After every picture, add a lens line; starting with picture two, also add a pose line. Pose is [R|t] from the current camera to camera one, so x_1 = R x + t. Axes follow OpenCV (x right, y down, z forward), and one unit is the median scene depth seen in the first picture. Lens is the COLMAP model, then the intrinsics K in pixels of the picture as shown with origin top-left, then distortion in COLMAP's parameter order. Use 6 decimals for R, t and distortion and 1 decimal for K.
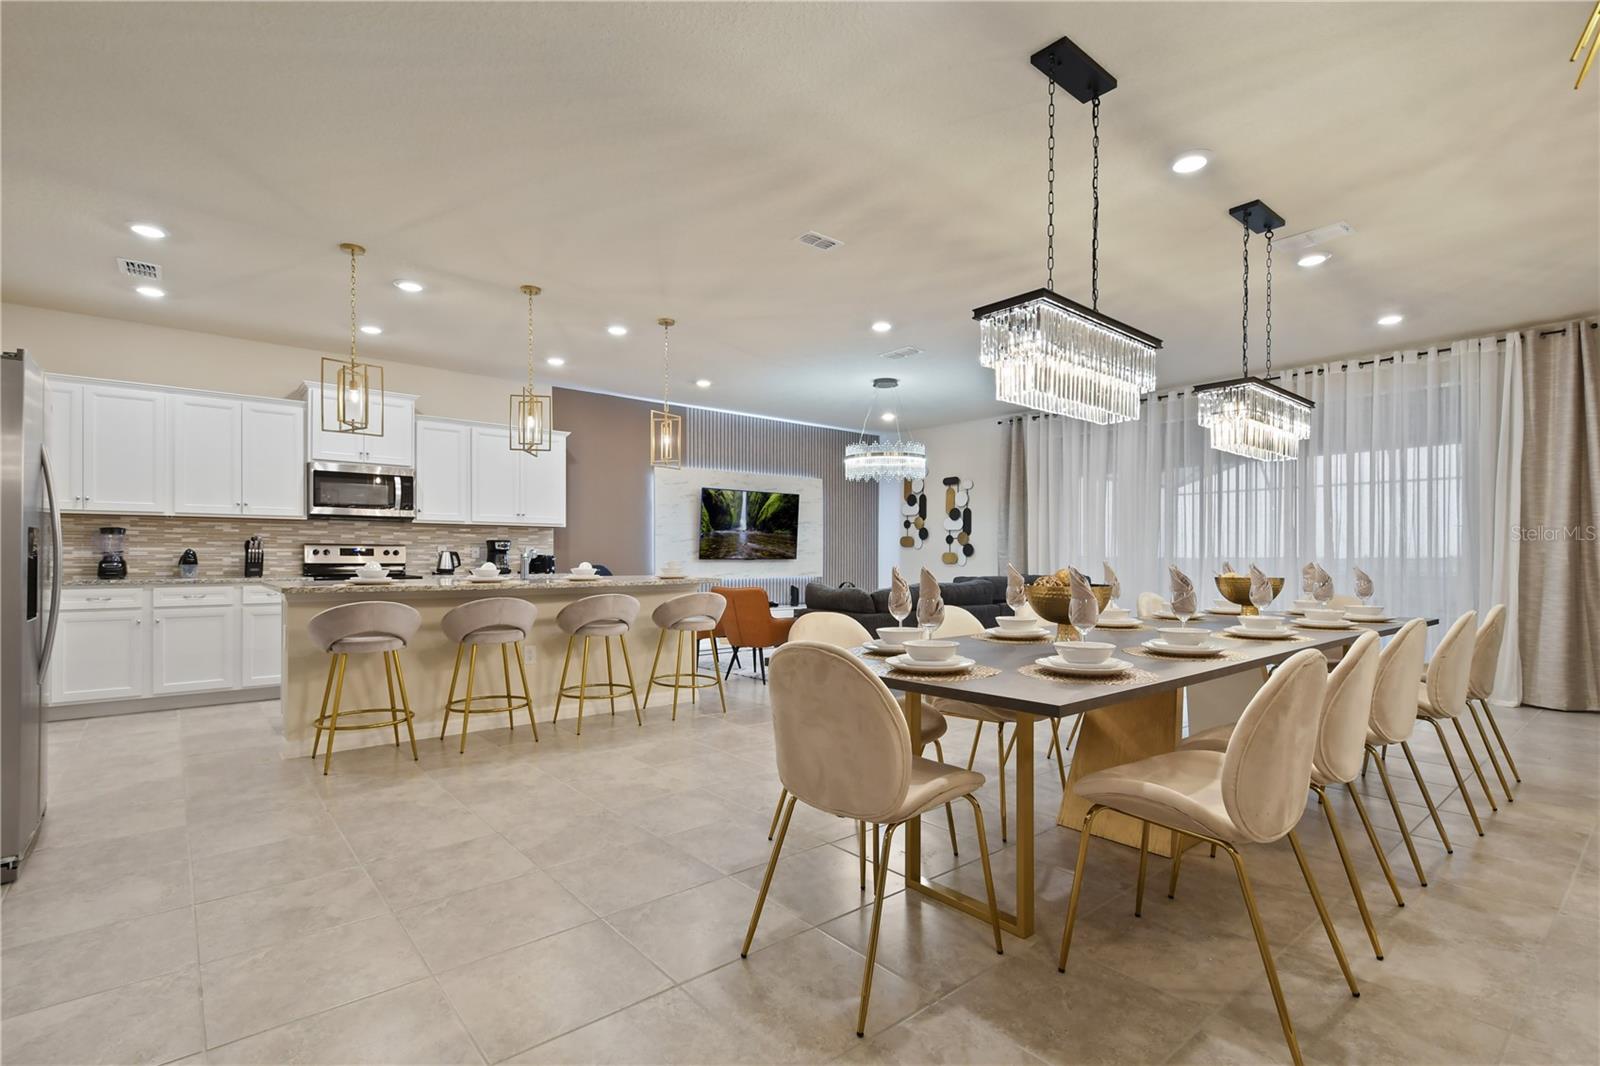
lens RADIAL K [[755.5, 0, 806.3], [0, 755.5, 556.7], [0, 0, 1]] dist [0.000545, -0.000352]
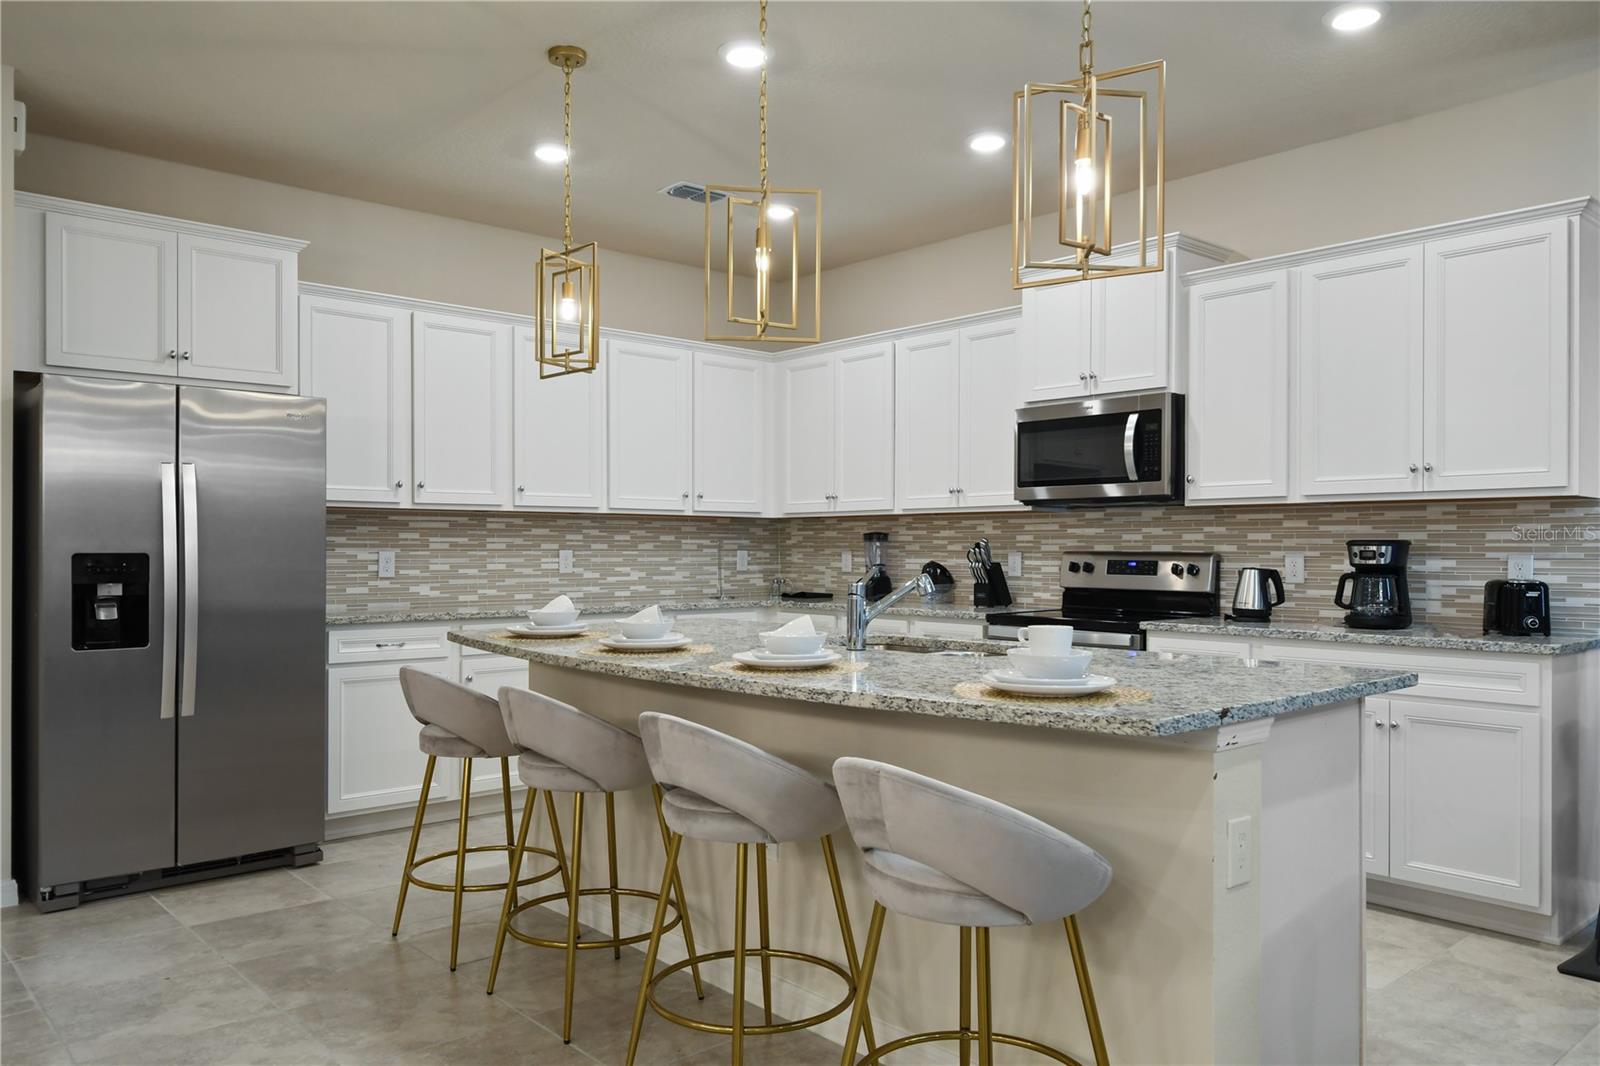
lens RADIAL K [[1158.8, 0, 803.6], [0, 1158.8, 548.5], [0, 0, 1]] dist [0.010255, 0.000950]
pose [[0.023471, -0.001295, -0.999724, 0.186779], [-0.001307, 0.999998, -0.001326, -0.017339], [0.999724, 0.001338, 0.023469, 0.733052]]
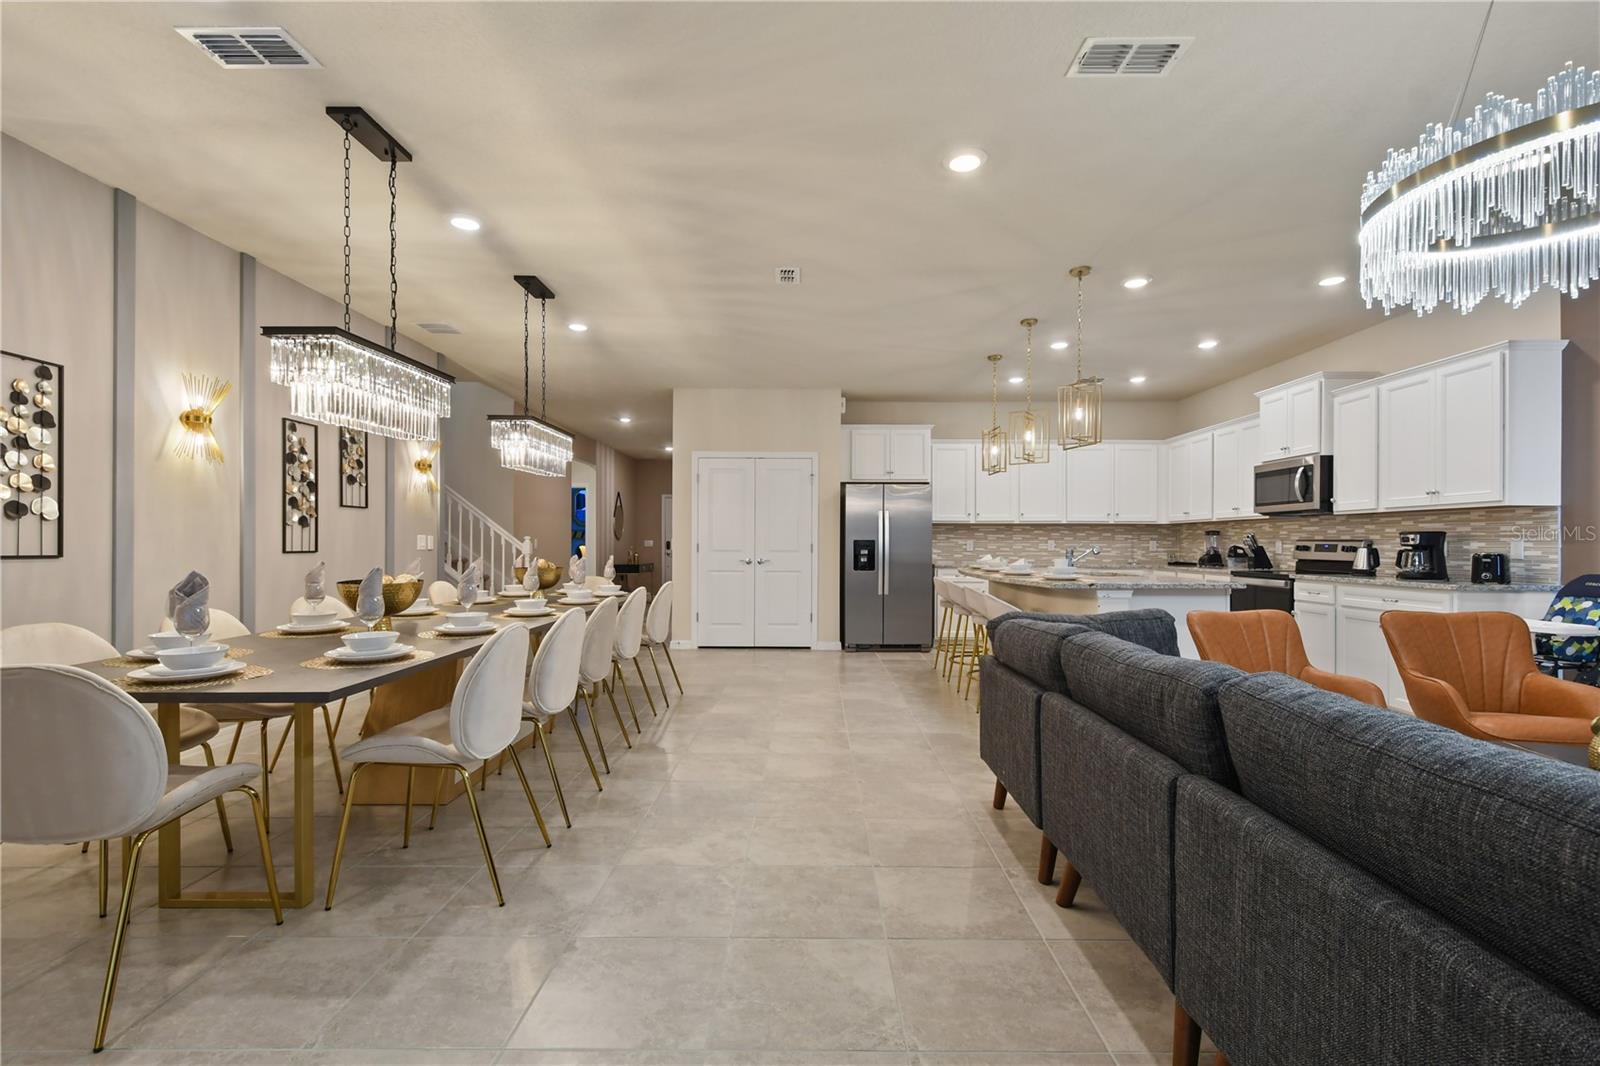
lens RADIAL K [[716.6, 0, 807.6], [0, 716.6, 542.8], [0, 0, 1]] dist [0.012991, -0.000542]
pose [[-0.651916, -0.004107, -0.758280, 0.501599], [-0.003891, 0.999990, -0.002070, -0.008107], [0.758281, 0.001601, -0.651926, 1.062228]]
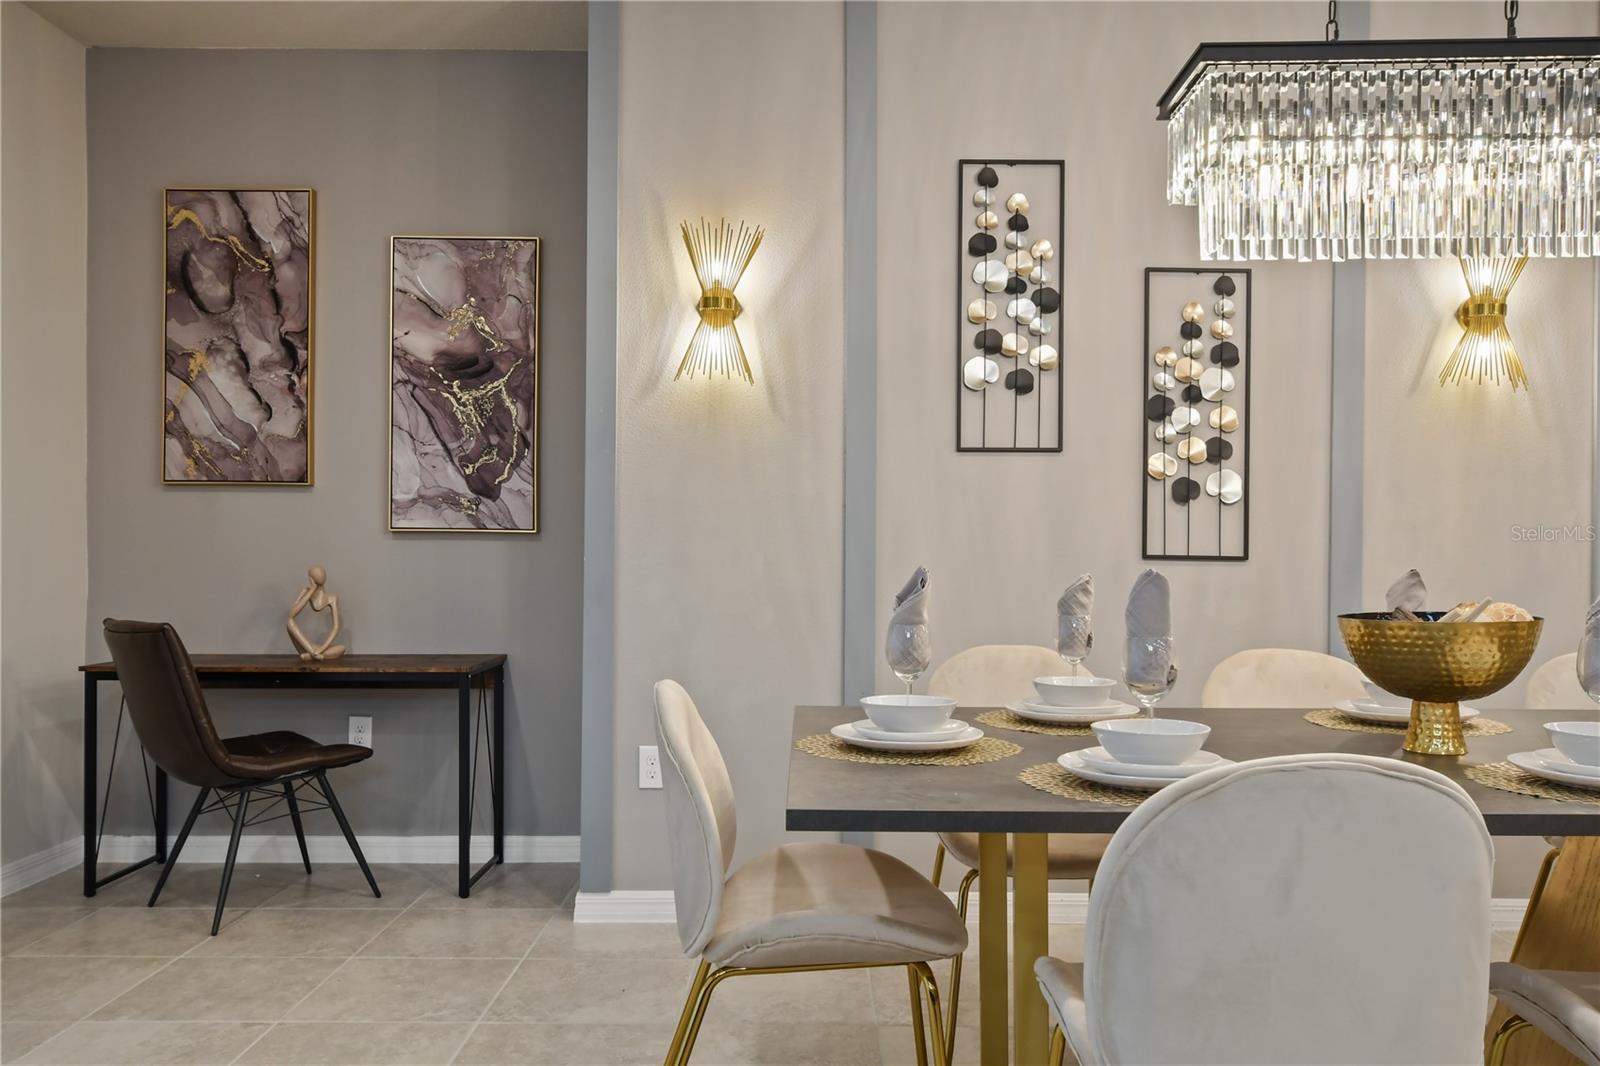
lens RADIAL K [[1252.9, 0, 798.6], [0, 1252.9, 565.6], [0, 0, 1]] dist [0.011216, -0.004766]
pose [[-0.755413, -0.014613, 0.655086, 0.249413], [-0.011339, 0.999893, 0.009228, 0.001857], [-0.655150, -0.000457, -0.755498, 0.918043]]
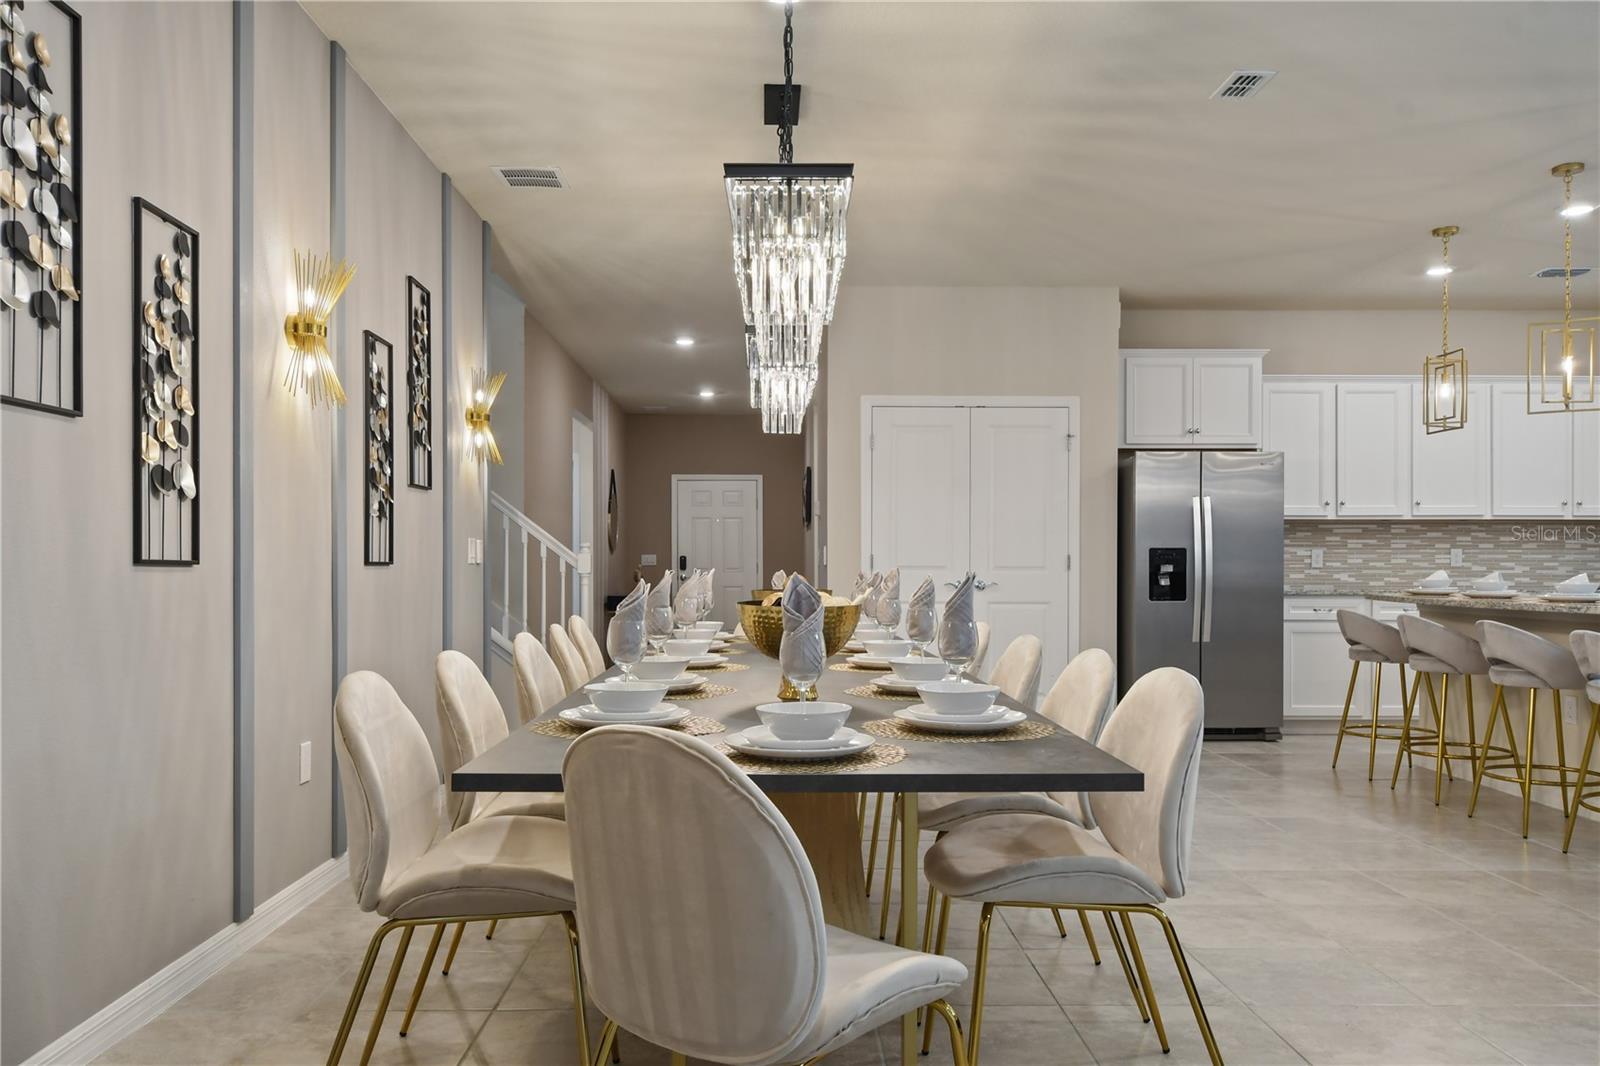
lens RADIAL K [[1252.9, 0, 798.6], [0, 1252.9, 565.6], [0, 0, 1]] dist [0.011216, -0.004766]
pose [[-0.632721, -0.001970, -0.774377, 0.684410], [-0.001596, 0.999998, -0.001240, 0.002702], [0.774378, 0.000451, -0.632723, 0.858111]]
